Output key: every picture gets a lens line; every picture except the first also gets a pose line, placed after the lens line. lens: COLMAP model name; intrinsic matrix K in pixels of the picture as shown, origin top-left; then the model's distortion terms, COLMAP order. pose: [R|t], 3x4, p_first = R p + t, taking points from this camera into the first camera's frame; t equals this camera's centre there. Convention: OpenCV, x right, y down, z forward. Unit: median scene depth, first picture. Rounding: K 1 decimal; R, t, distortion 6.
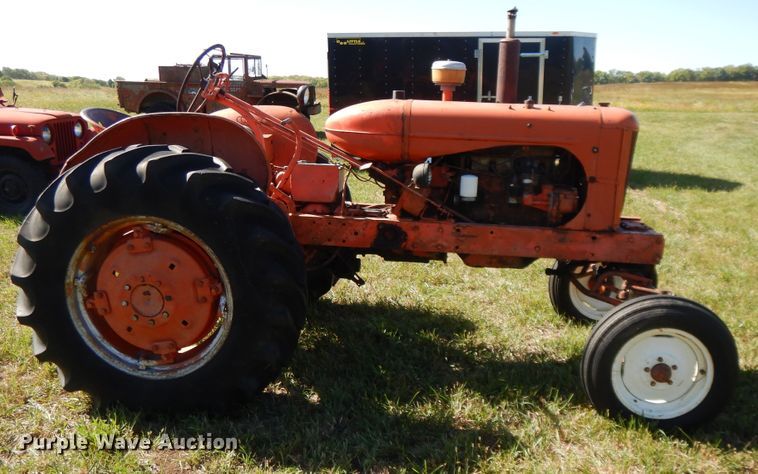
lens RADIAL K [[686.8, 0, 407.8], [0, 686.8, 259.9], [0, 0, 1]] dist [0.017535, 0.009089]
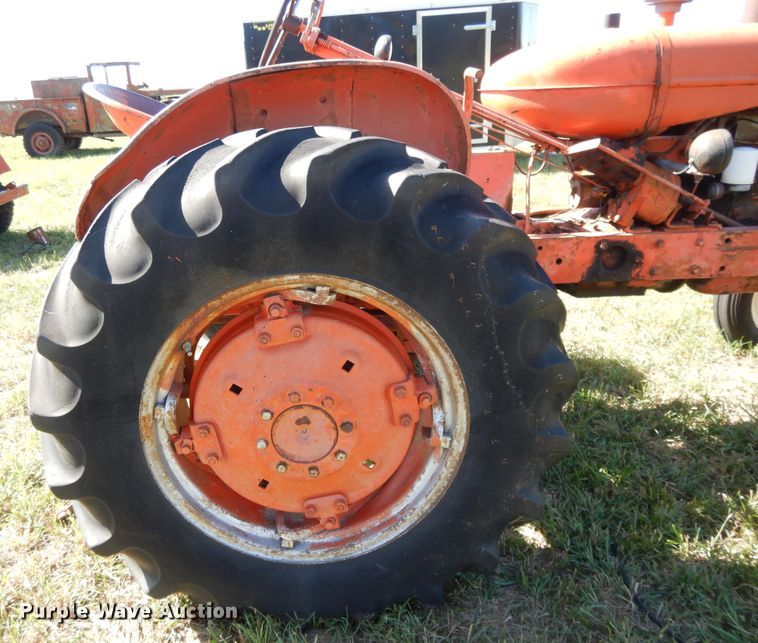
lens RADIAL K [[636.3, 0, 320.5], [0, 636.3, 337.0], [0, 0, 1]] dist [-0.003237, 0.008365]
pose [[0.992023, -0.104552, 0.070420, -0.370132], [0.095549, 0.988051, 0.120936, -0.067401], [-0.082223, -0.113243, 0.990159, 0.497693]]
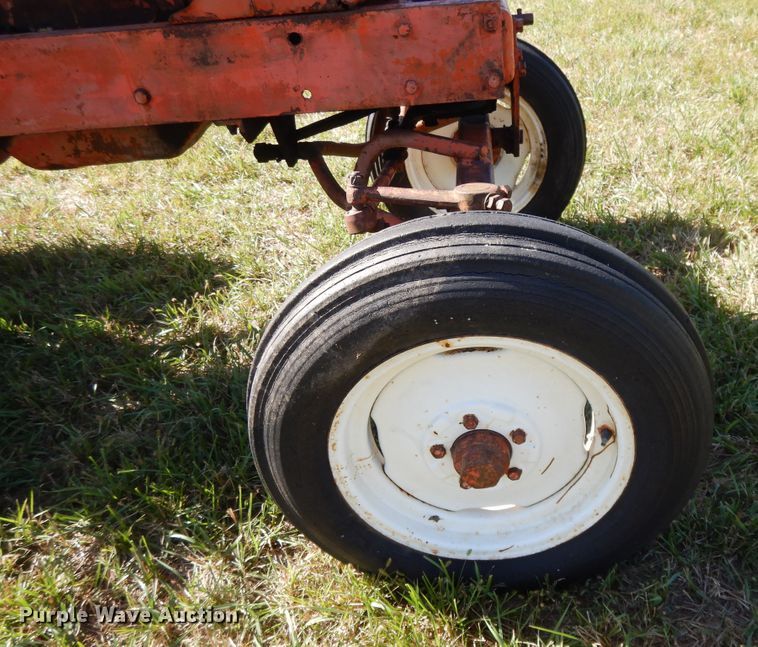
lens RADIAL K [[683.9, 0, 478.9], [0, 683.9, 358.1], [0, 0, 1]] dist [0.005221, 0.007297]
pose [[0.989461, -0.144240, 0.012703, 0.358367], [0.131262, 0.930540, 0.341858, 0.010189], [-0.061130, -0.336587, 0.939666, 0.690943]]
